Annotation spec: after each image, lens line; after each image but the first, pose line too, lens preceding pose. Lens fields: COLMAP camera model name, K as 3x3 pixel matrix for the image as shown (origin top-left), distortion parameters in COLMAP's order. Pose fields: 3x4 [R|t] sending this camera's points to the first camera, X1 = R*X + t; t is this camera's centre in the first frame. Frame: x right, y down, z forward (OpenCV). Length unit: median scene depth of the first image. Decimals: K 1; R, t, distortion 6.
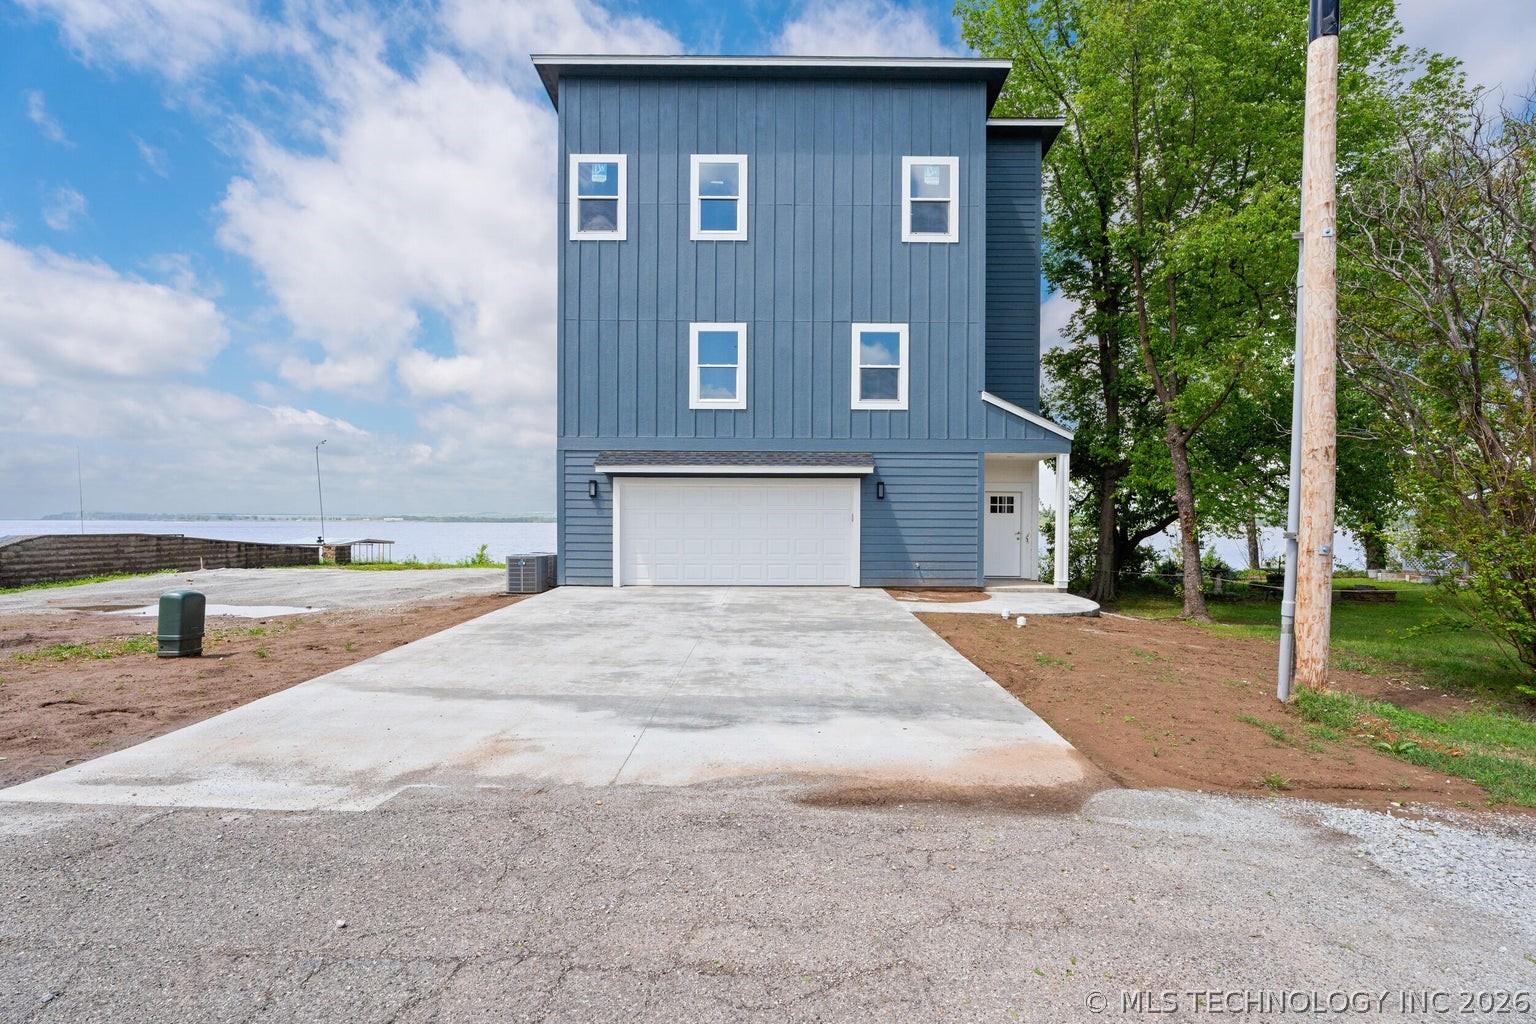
lens RADIAL K [[713.0, 0, 766.8], [0, 713.0, 526.7], [0, 0, 1]] dist [-0.008619, 0.000478]
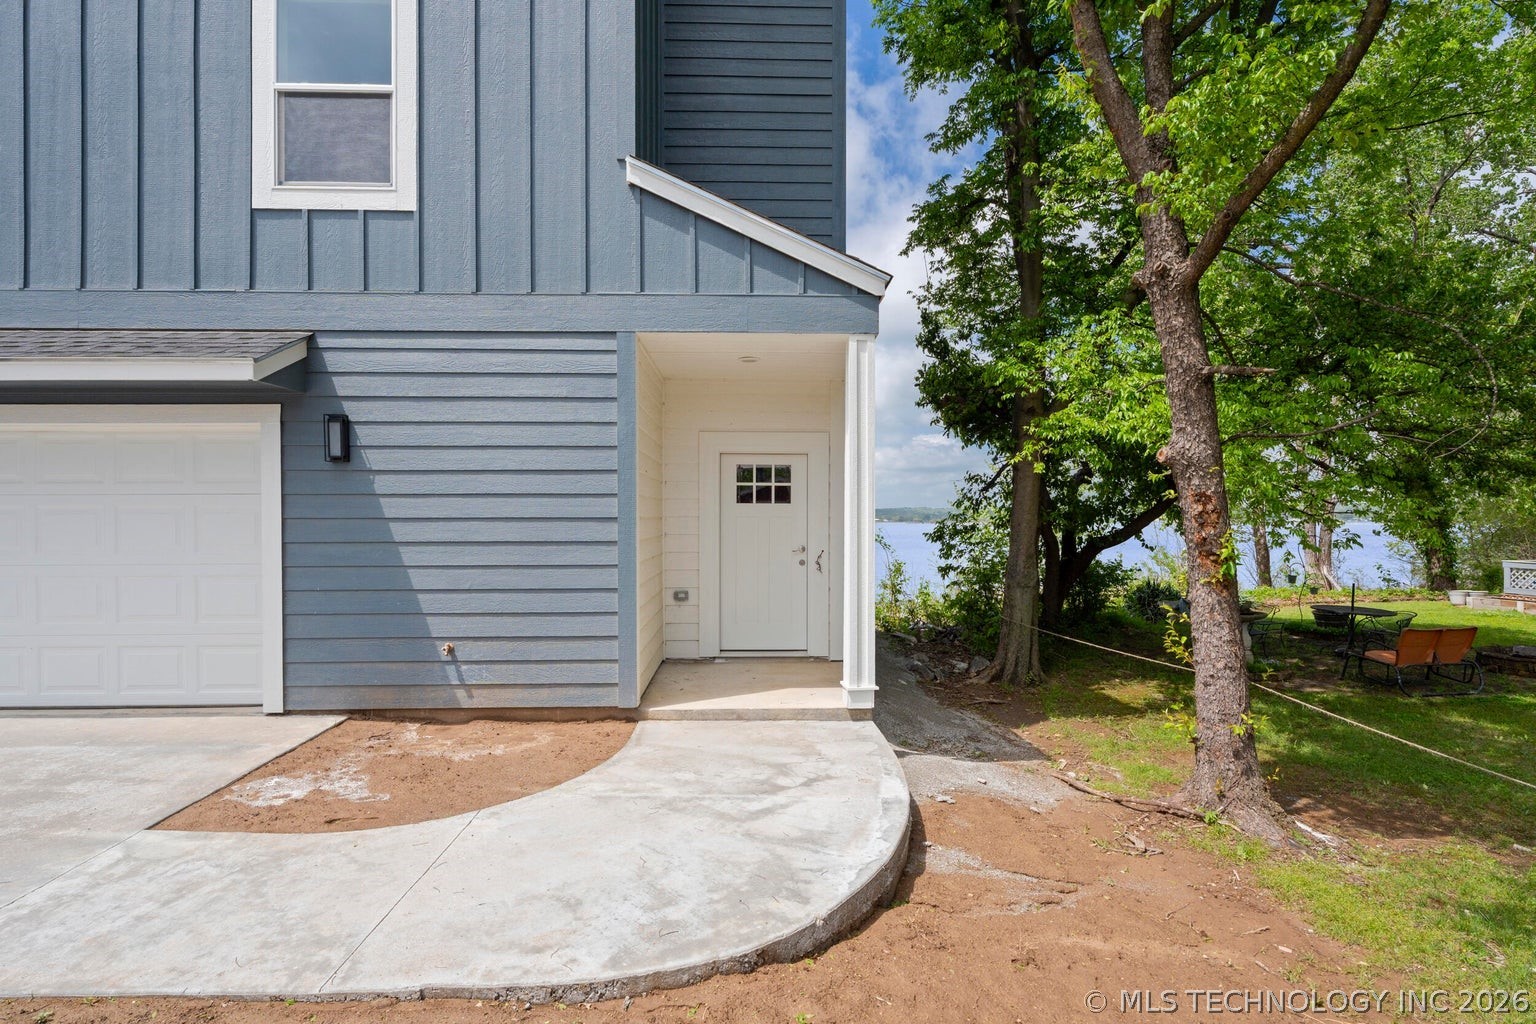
lens RADIAL K [[713.0, 0, 771.4], [0, 713.0, 520.2], [0, 0, 1]] dist [-0.008619, 0.000478]
pose [[0.999542, -0.005414, 0.029760, 0.363565], [0.005591, 0.999967, -0.005866, -0.007295], [-0.029727, 0.006030, 0.999540, 0.645503]]
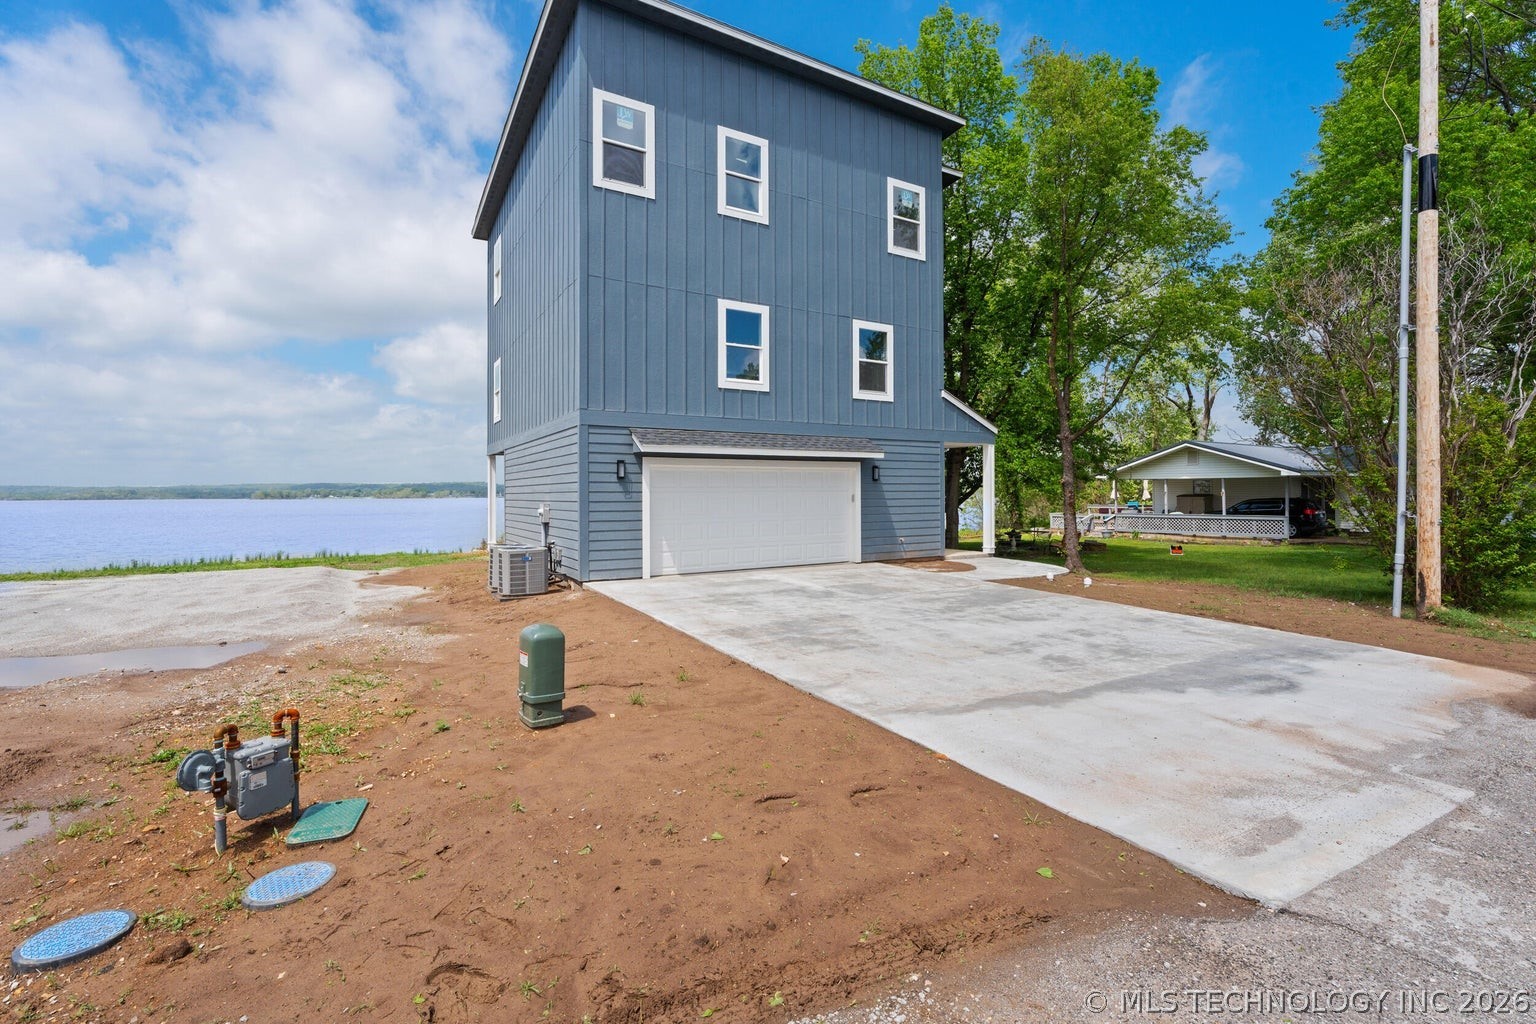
lens RADIAL K [[687.6, 0, 784.3], [0, 687.6, 486.4], [0, 0, 1]] dist [-0.000264, -0.000960]
pose [[0.858806, -0.004033, 0.512285, -0.507455], [0.013399, 0.999804, -0.014591, -0.017107], [-0.512126, 0.019395, 0.858692, 0.159641]]
